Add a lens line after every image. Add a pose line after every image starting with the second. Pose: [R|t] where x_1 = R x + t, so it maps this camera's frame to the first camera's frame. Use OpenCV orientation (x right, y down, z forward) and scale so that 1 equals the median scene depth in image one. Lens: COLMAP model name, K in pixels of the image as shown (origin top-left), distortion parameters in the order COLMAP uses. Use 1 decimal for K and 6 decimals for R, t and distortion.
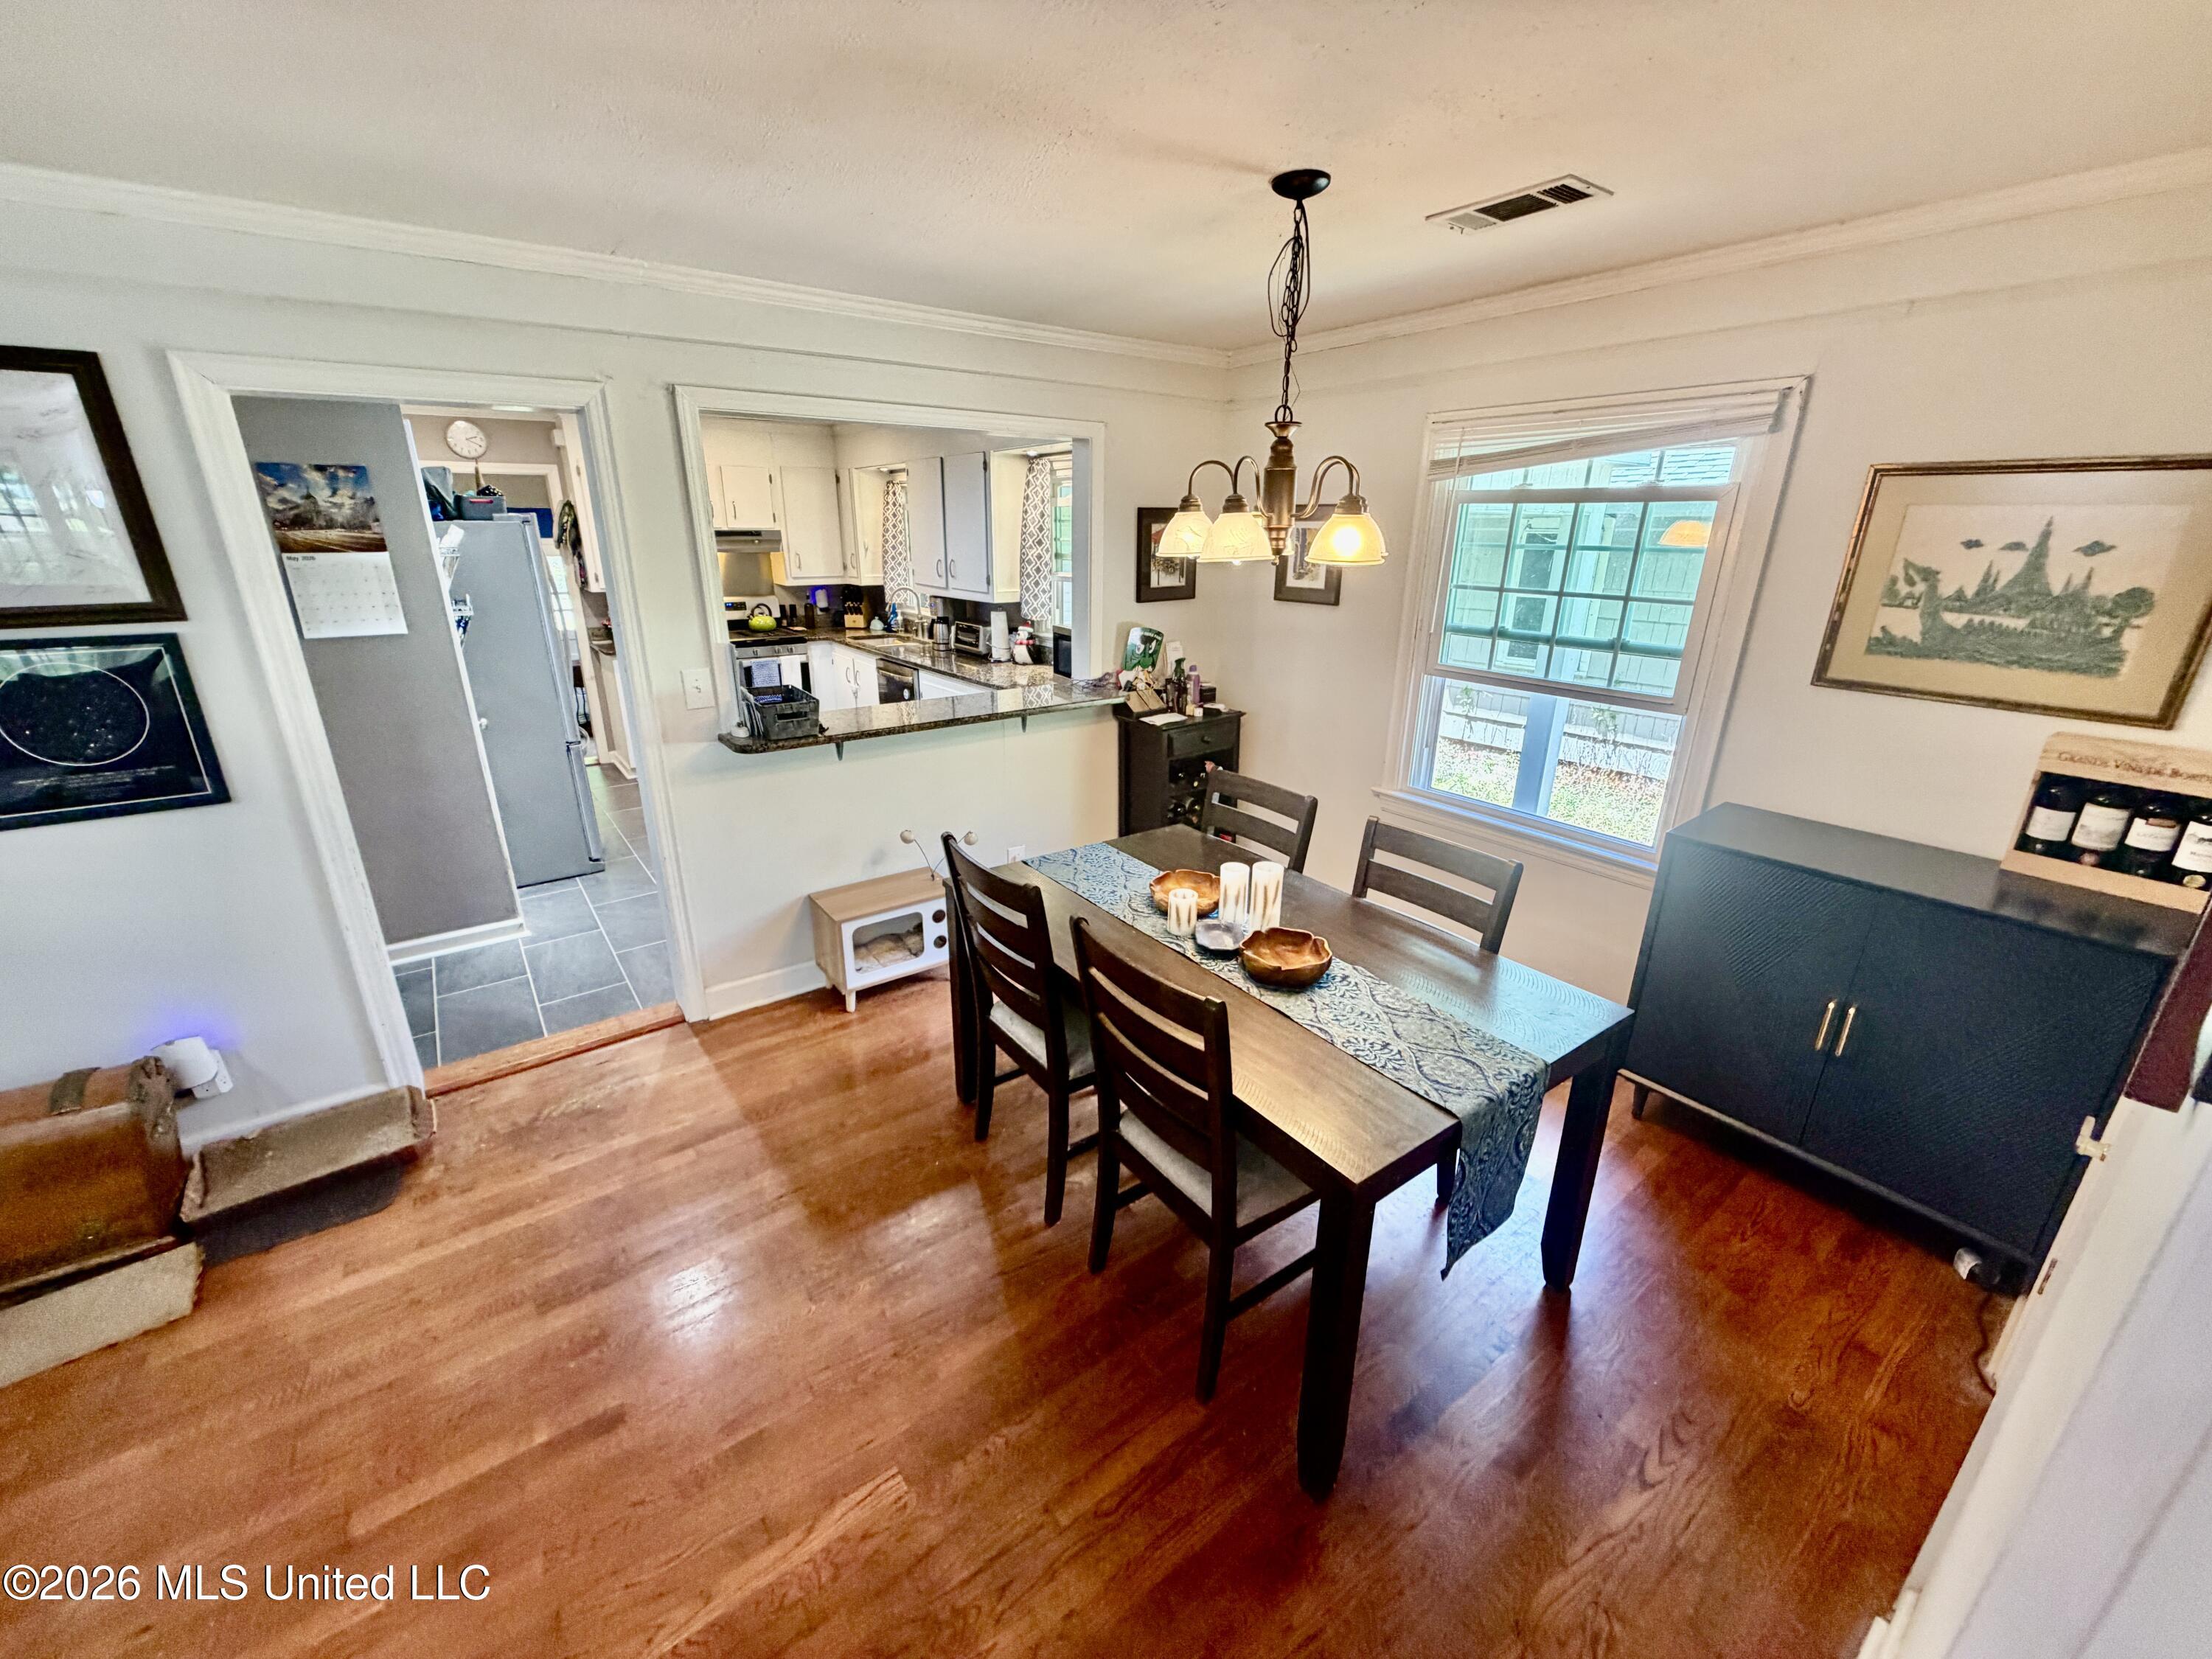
lens RADIAL K [[880.7, 0, 1099.2], [0, 880.7, 829.5], [0, 0, 1]] dist [0.000255, -0.000660]
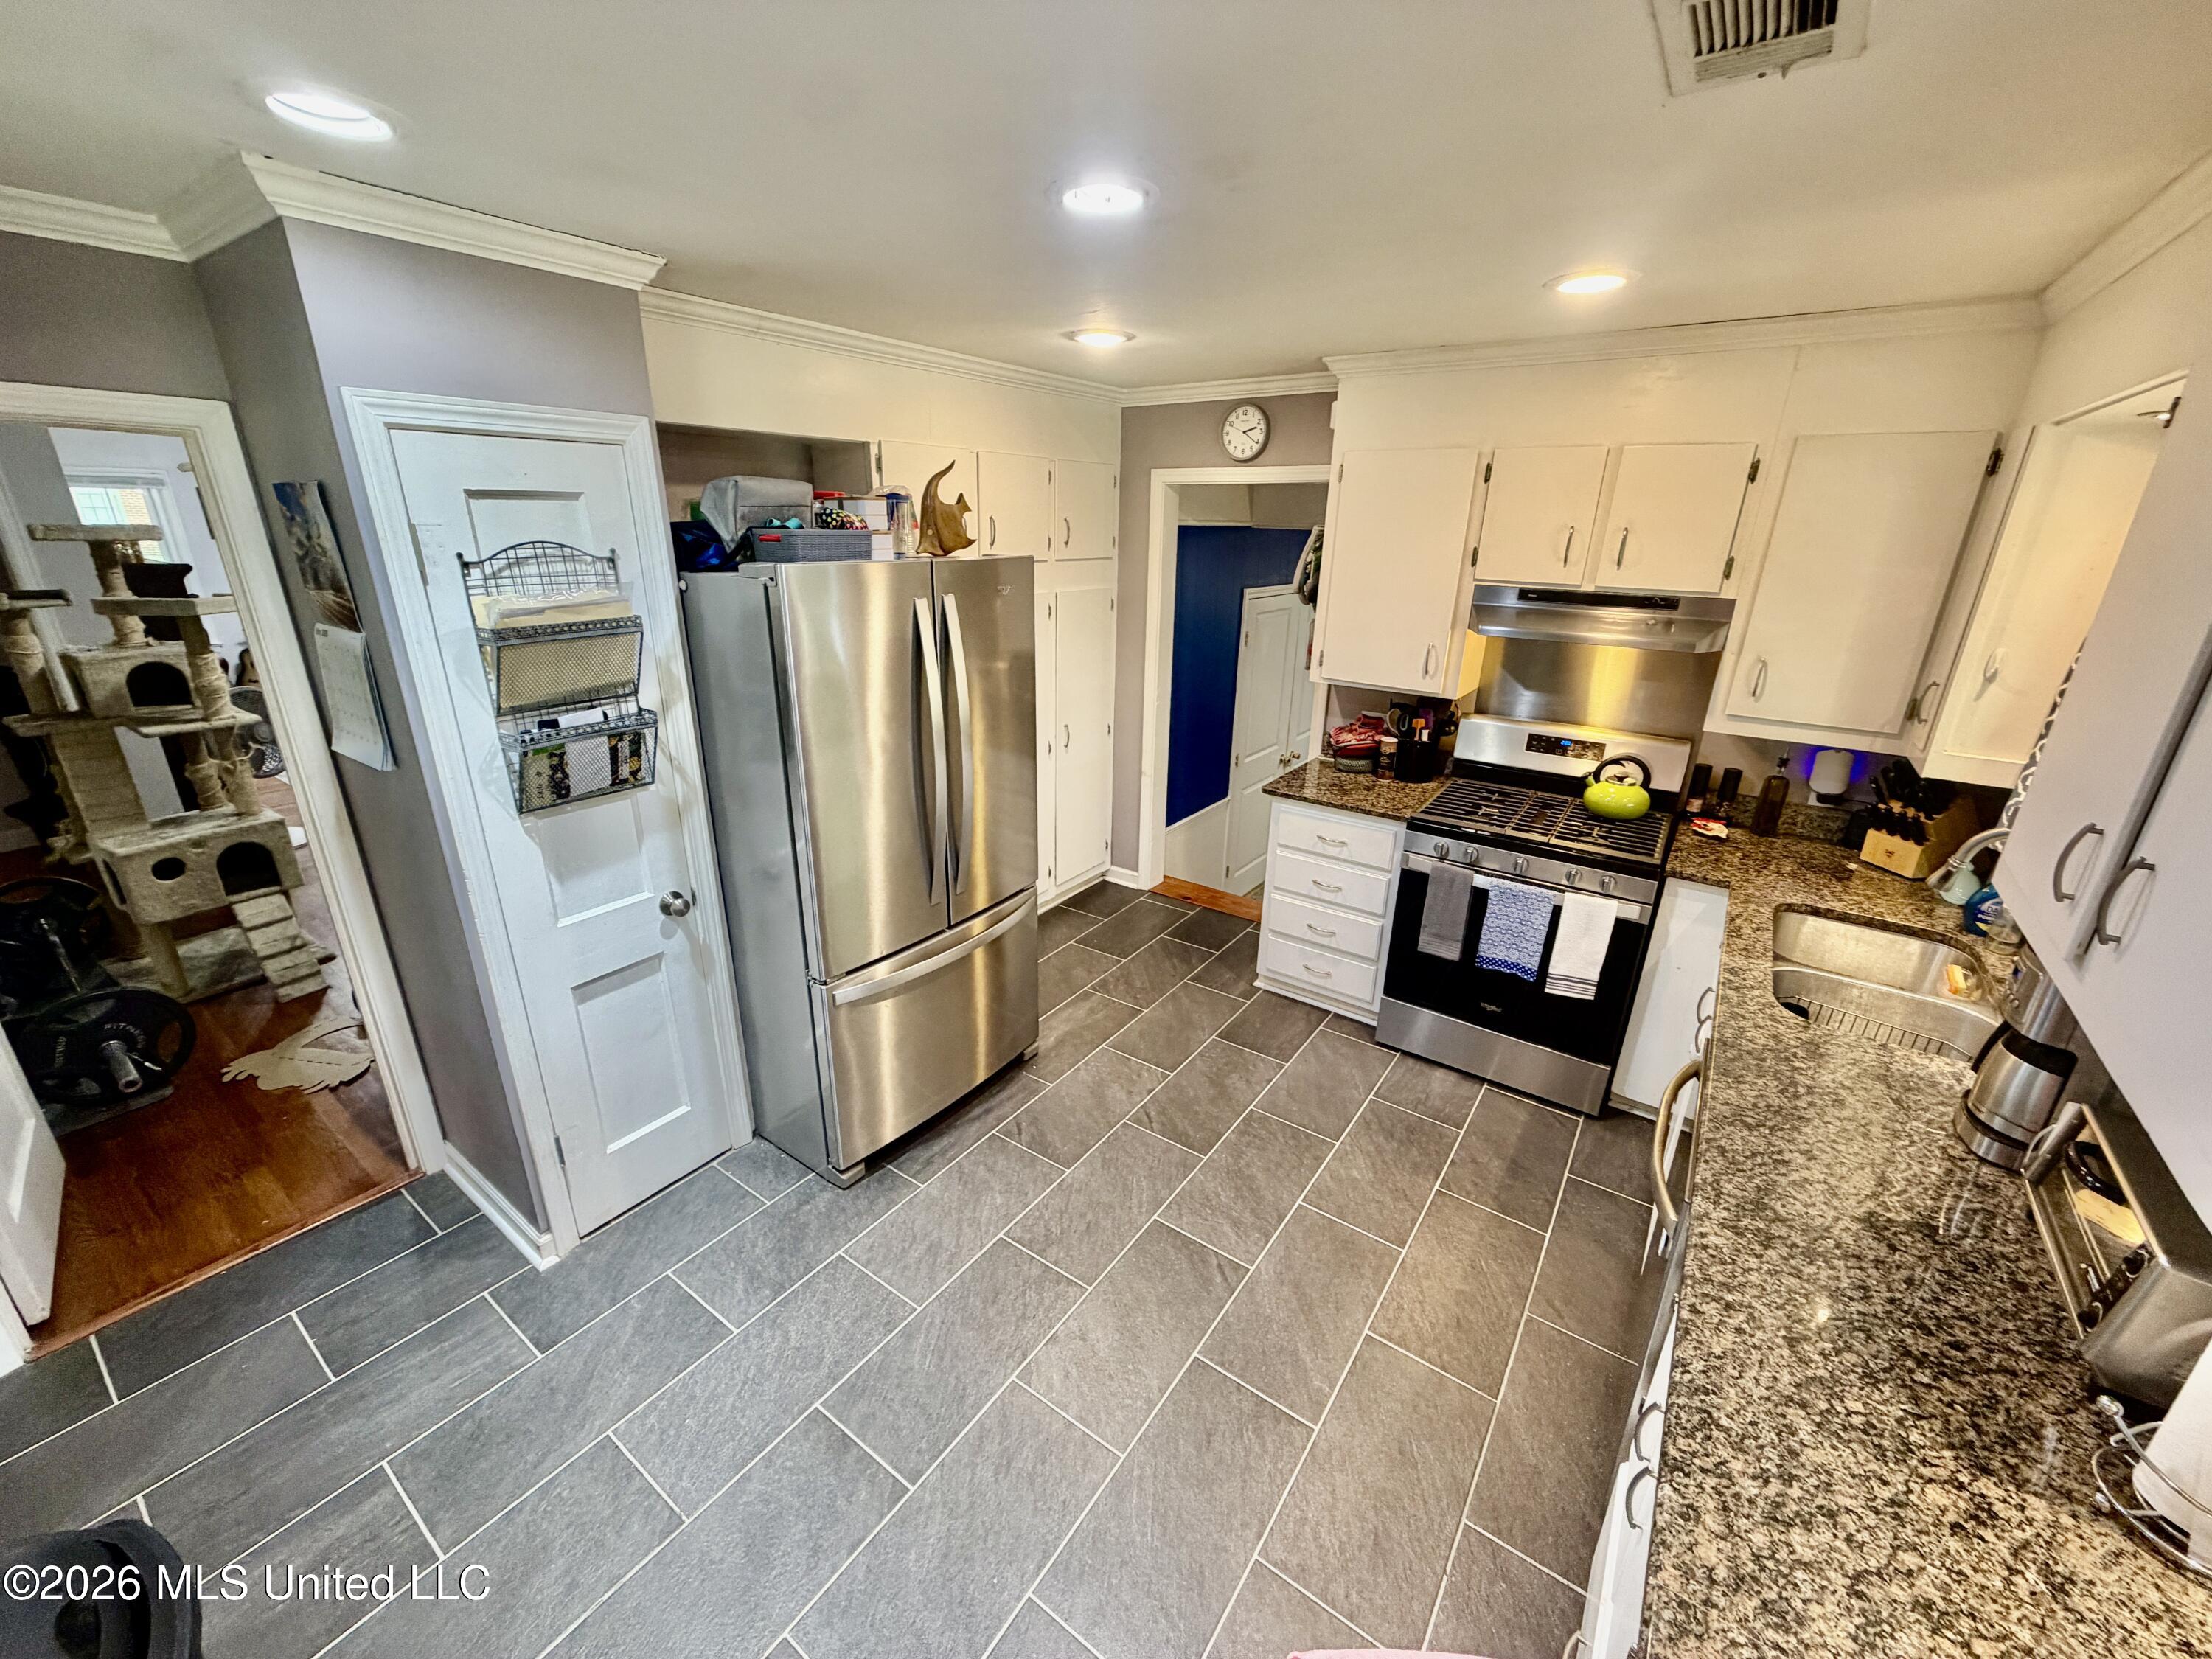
lens RADIAL K [[880.7, 0, 1092.9], [0, 880.7, 828.5], [0, 0, 1]] dist [0.000255, -0.000660]
pose [[0.302772, 0.316937, -0.898822, -0.100610], [-0.326601, 0.920487, 0.214560, -0.405371], [0.895355, 0.228593, 0.382209, 1.054154]]
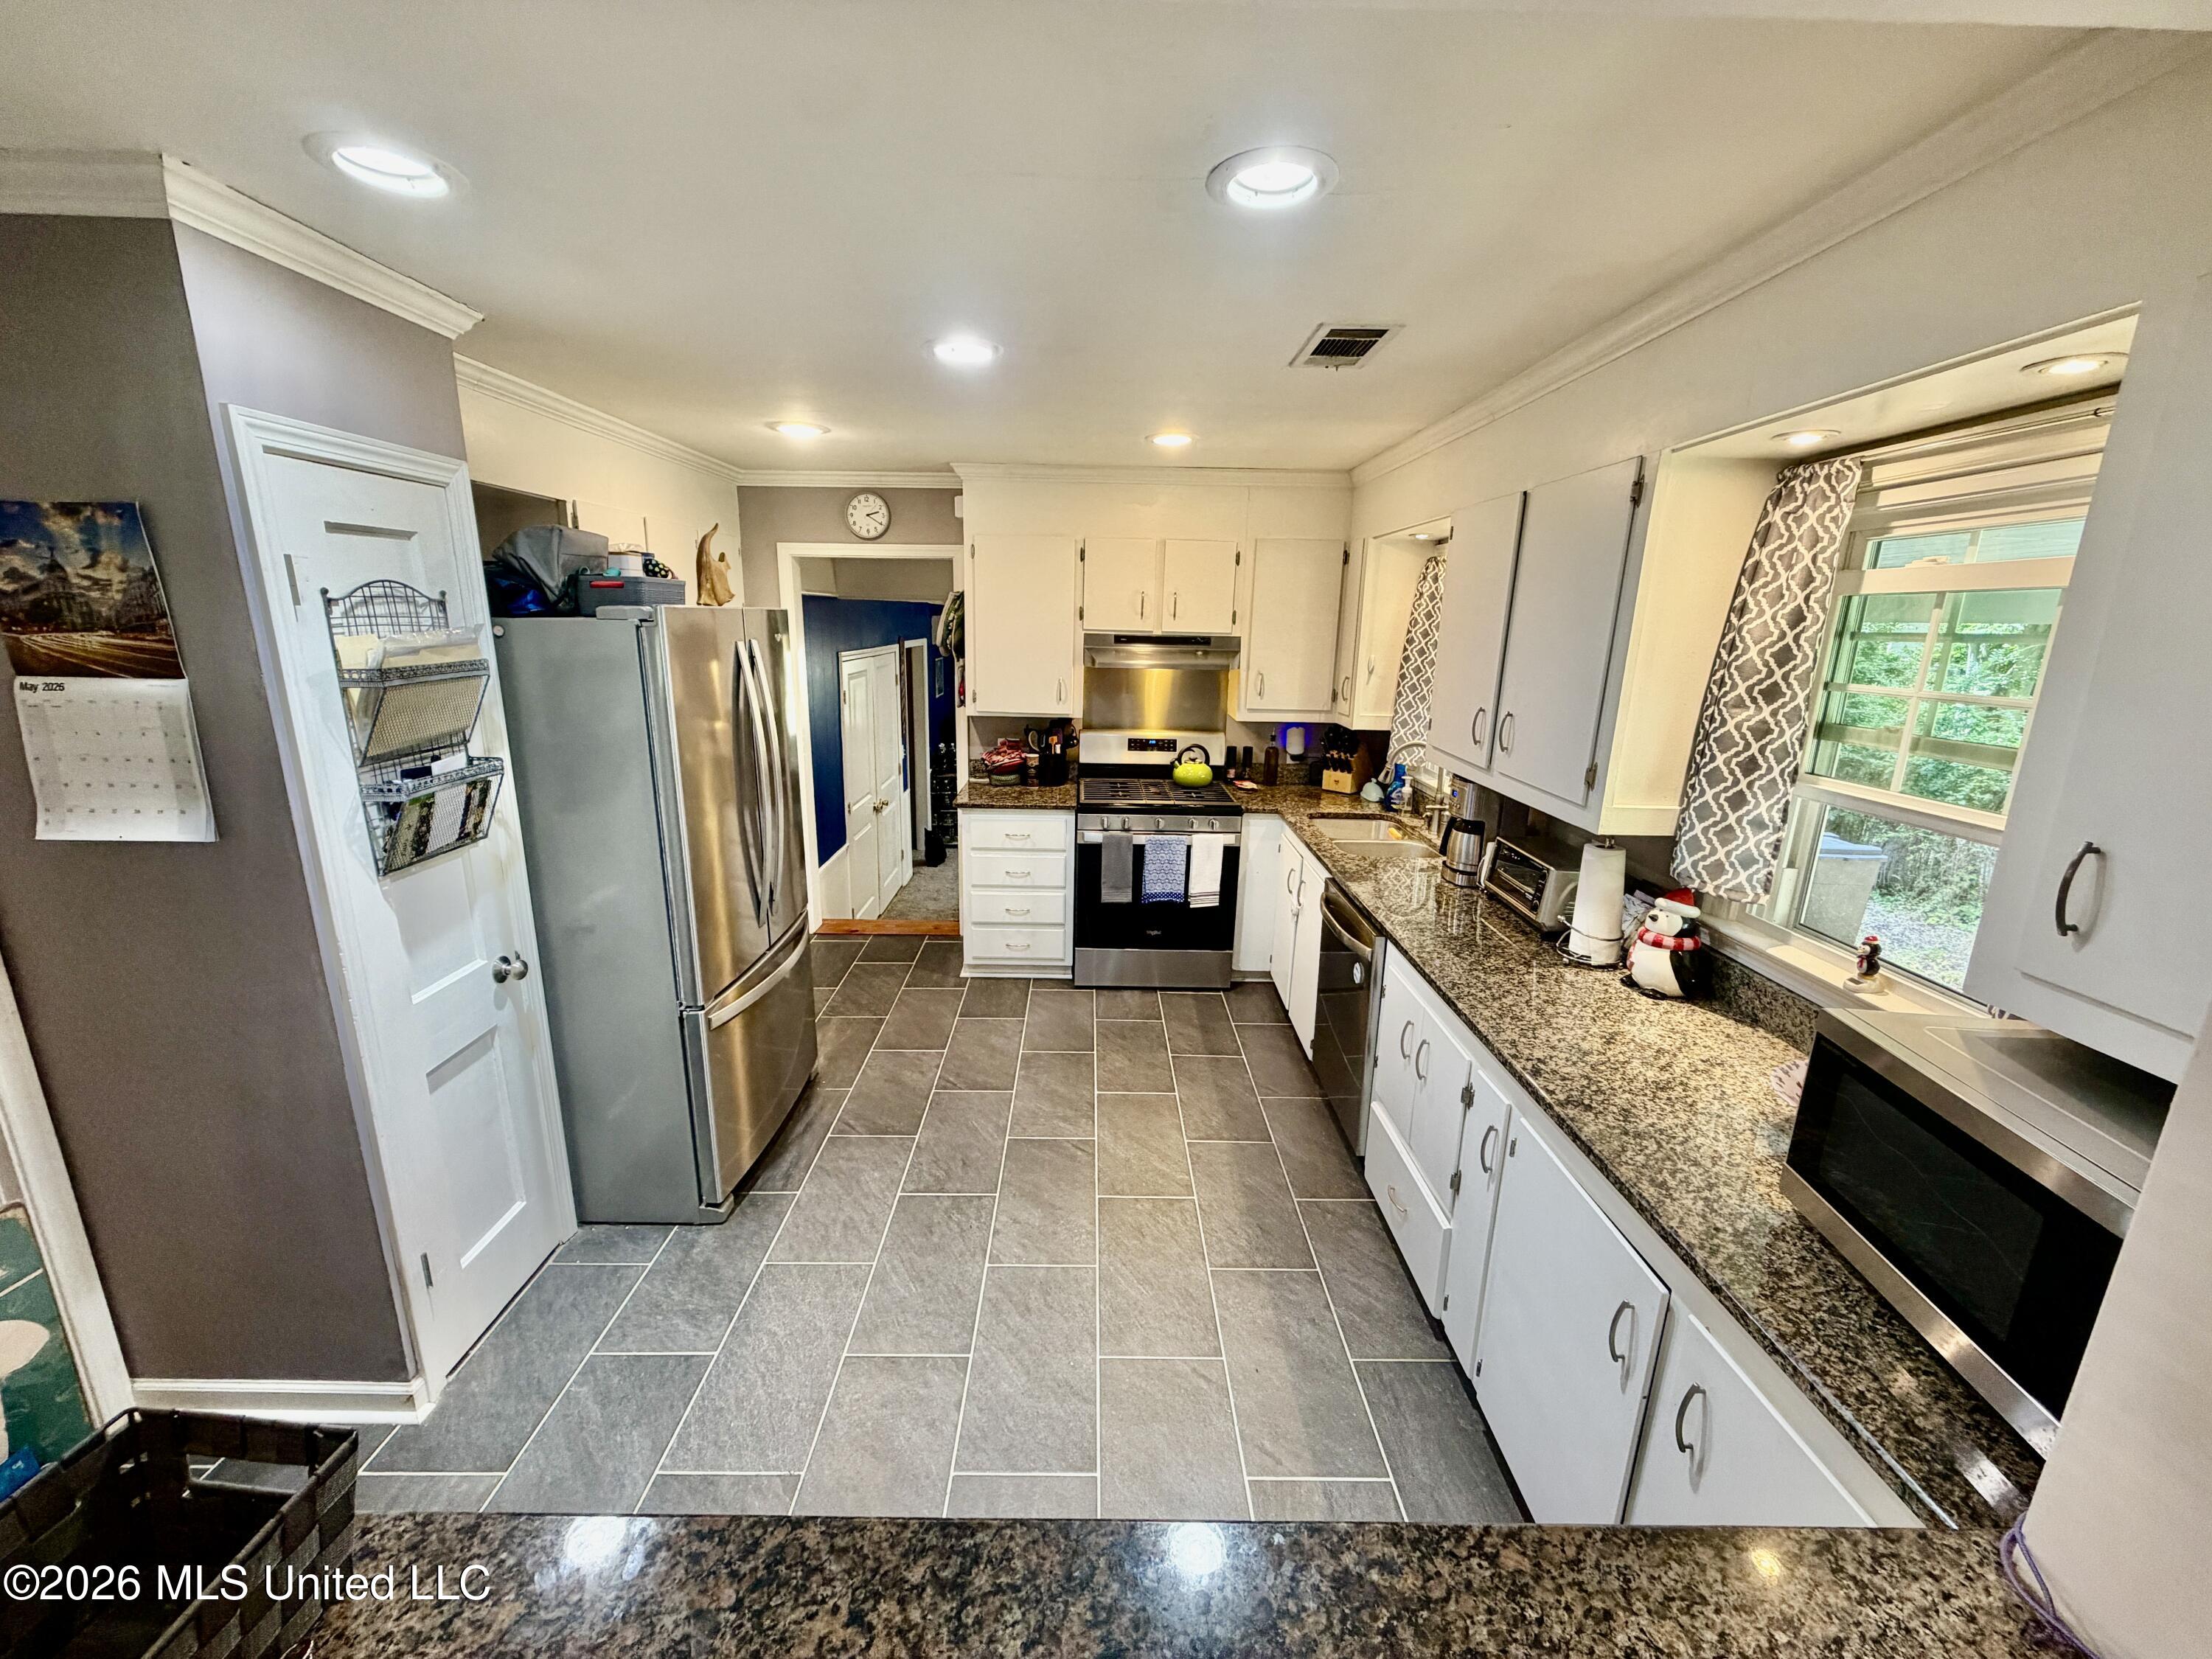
lens RADIAL K [[880.7, 0, 1101.9], [0, 880.7, 828.3], [0, 0, 1]] dist [0.000255, -0.000660]
pose [[0.807101, 0.147727, -0.571634, -0.101335], [-0.206927, 0.977557, -0.039535, -0.274150], [0.552964, 0.150196, 0.819556, 0.767358]]
